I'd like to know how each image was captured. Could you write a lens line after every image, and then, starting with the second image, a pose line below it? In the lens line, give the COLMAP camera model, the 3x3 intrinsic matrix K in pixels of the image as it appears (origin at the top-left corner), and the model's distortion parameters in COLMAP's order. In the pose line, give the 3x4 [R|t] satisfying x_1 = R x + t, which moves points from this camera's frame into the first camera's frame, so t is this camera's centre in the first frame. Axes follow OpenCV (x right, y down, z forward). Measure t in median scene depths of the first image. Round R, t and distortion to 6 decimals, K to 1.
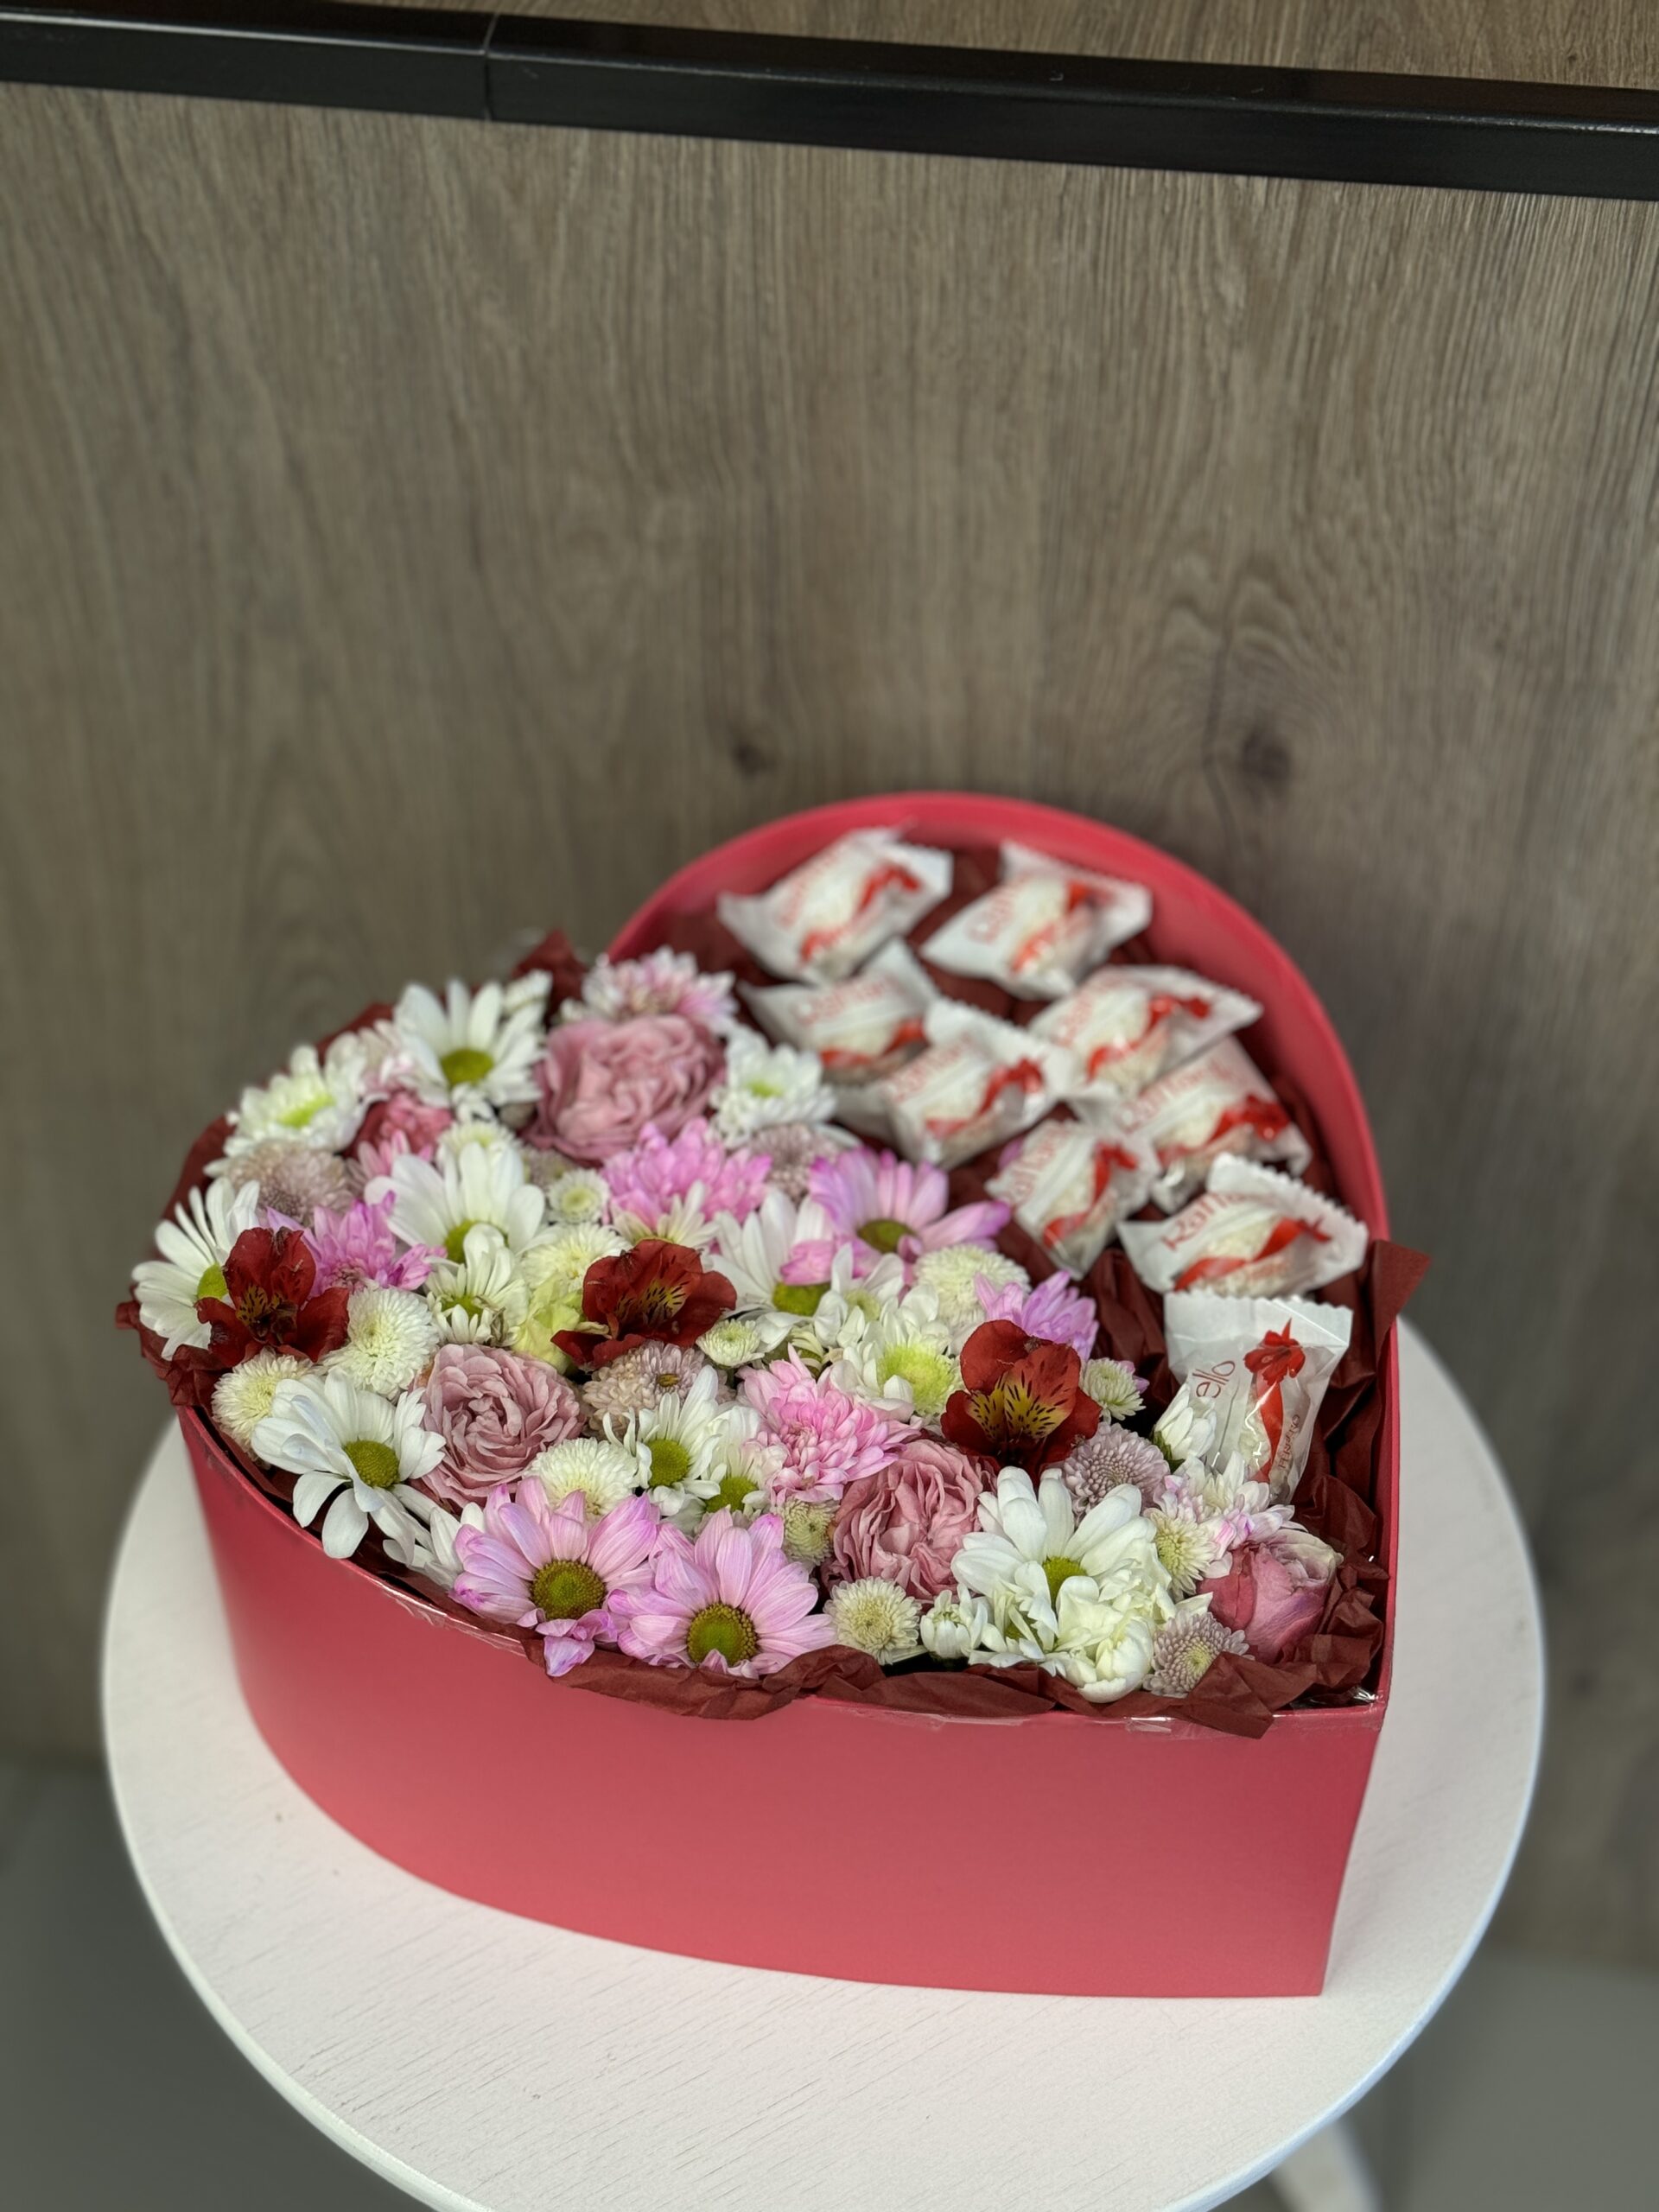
lens RADIAL K [[3062.1, 0, 804.9], [0, 3062.1, 1172.2], [0, 0, 1]] dist [0.065737, 0.000000]
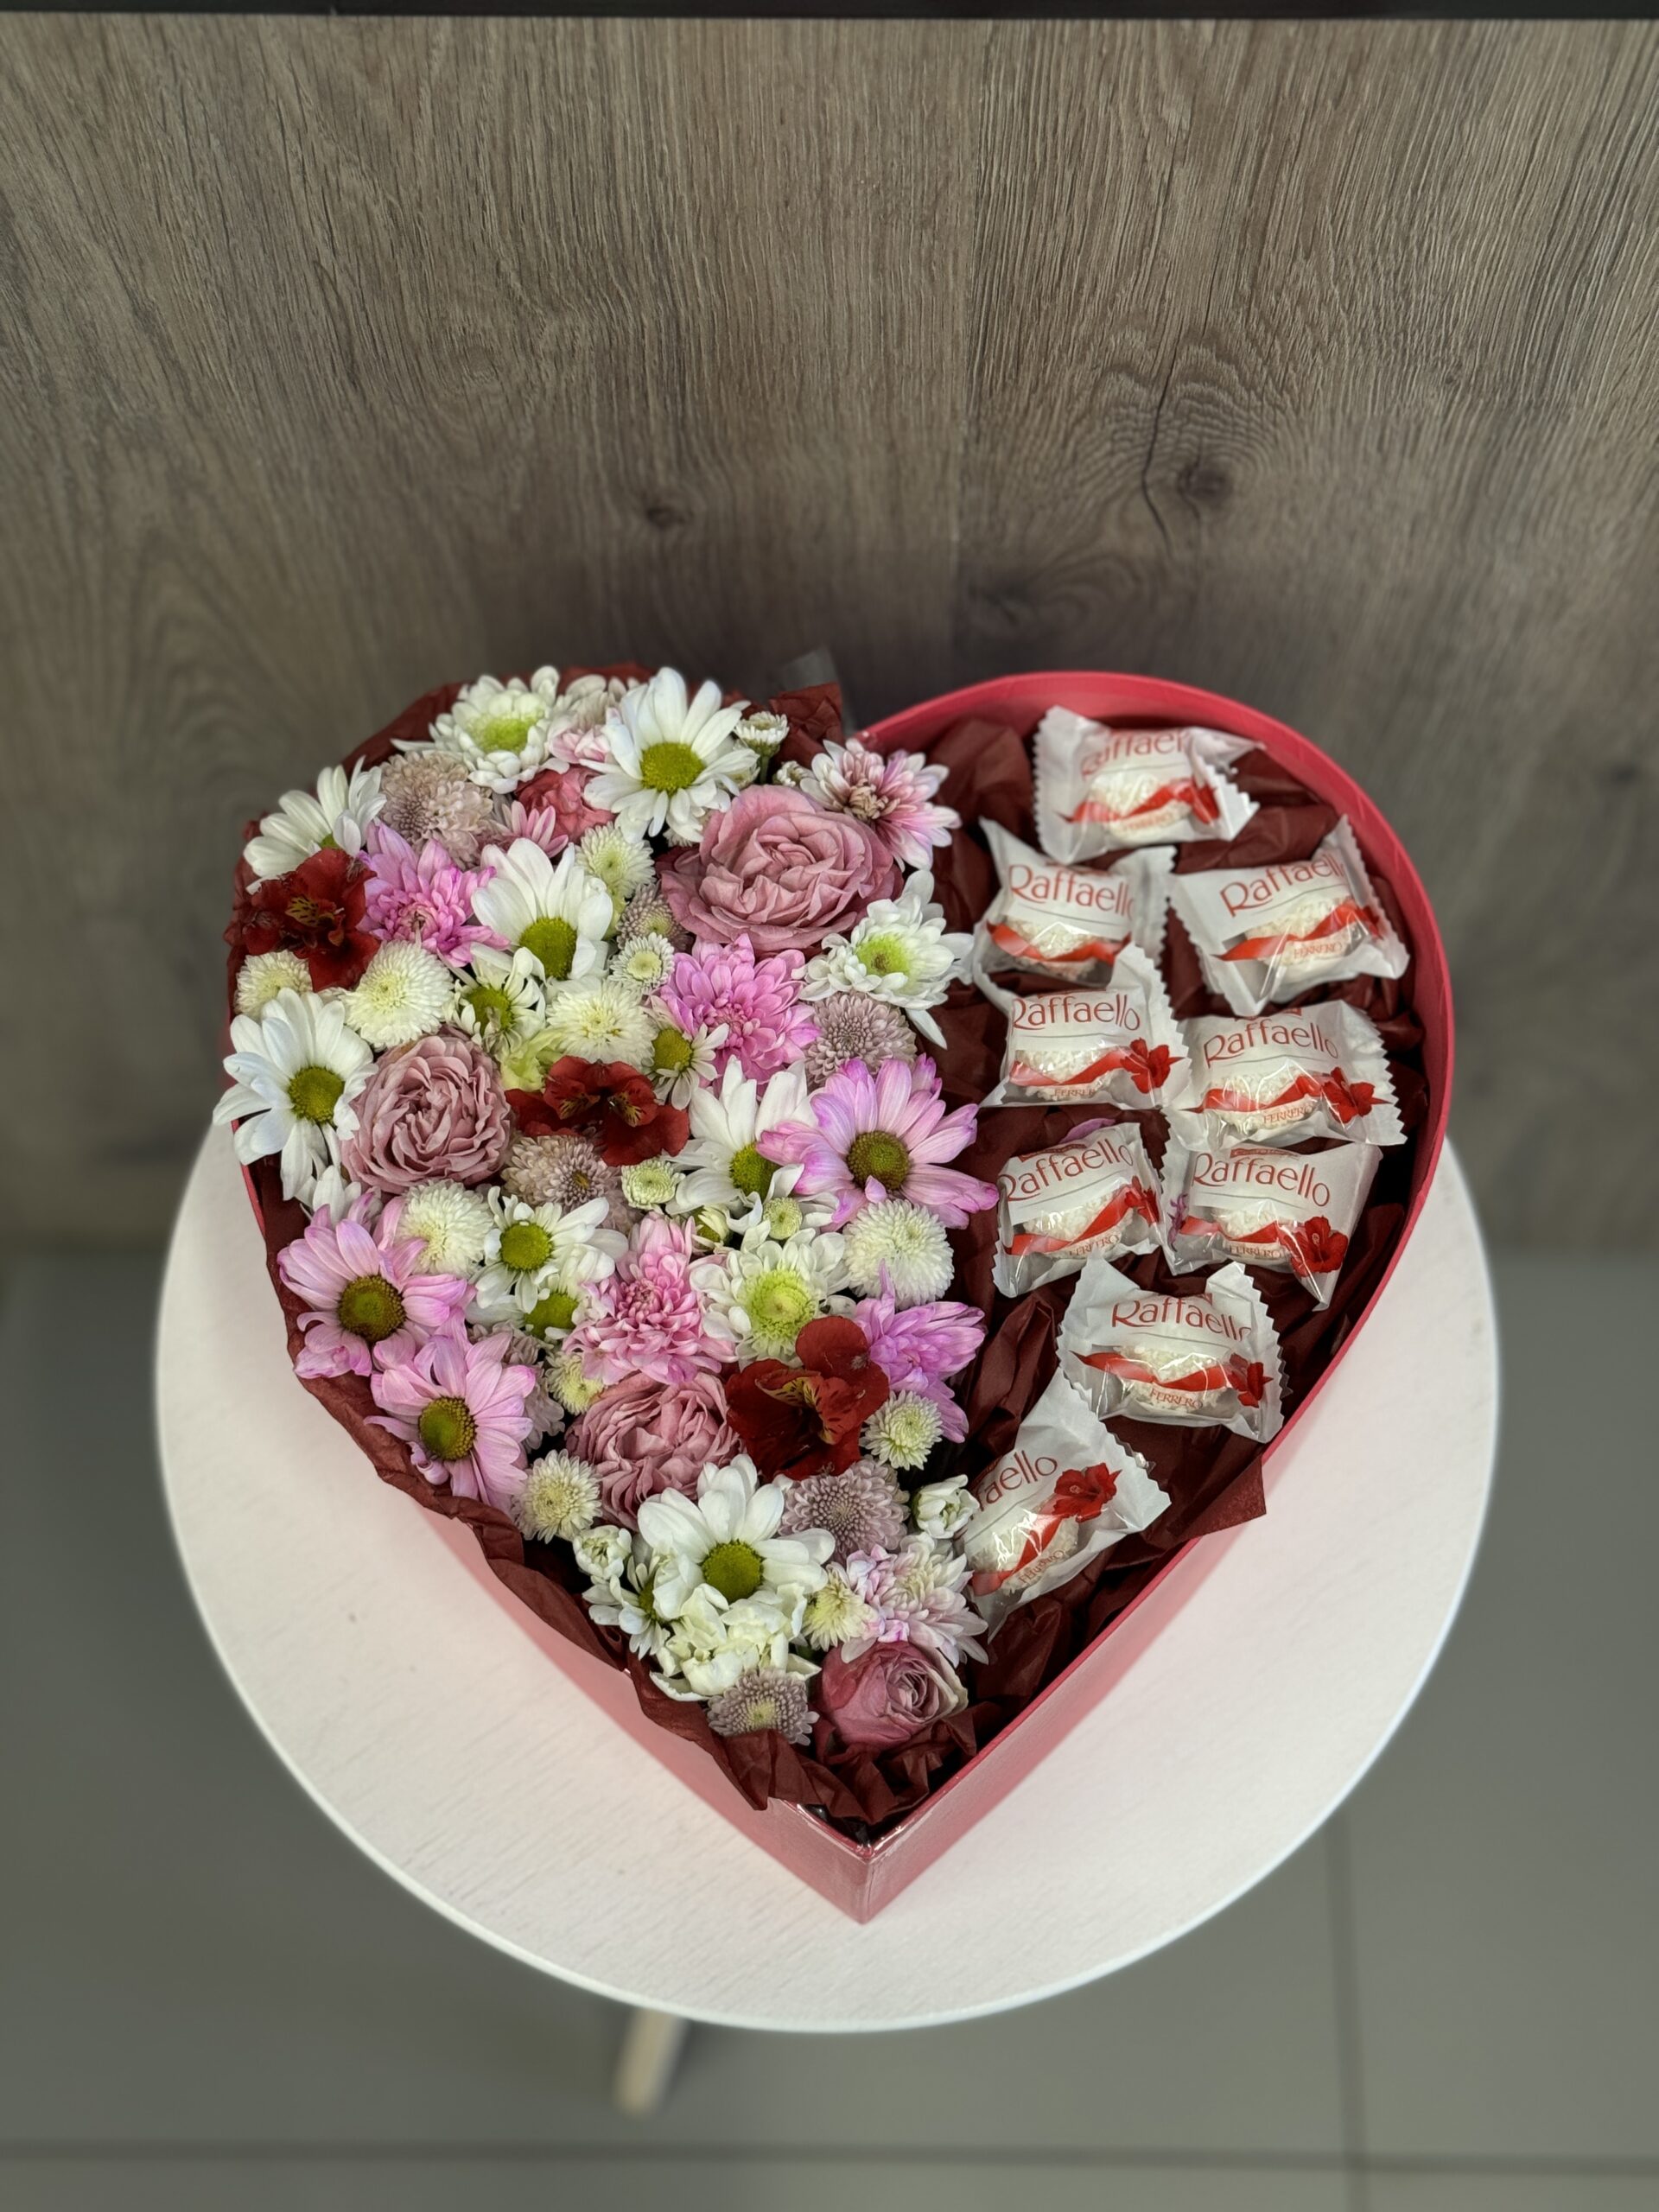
lens RADIAL K [[3062.1, 0, 808.2], [0, 3062.1, 1132.7], [0, 0, 1]] dist [0.065737, 0.000000]
pose [[0.988946, -0.136446, 0.058046, -0.058891], [0.105724, 0.923327, 0.369174, -0.330798], [-0.103968, -0.358956, 0.927546, 0.049561]]
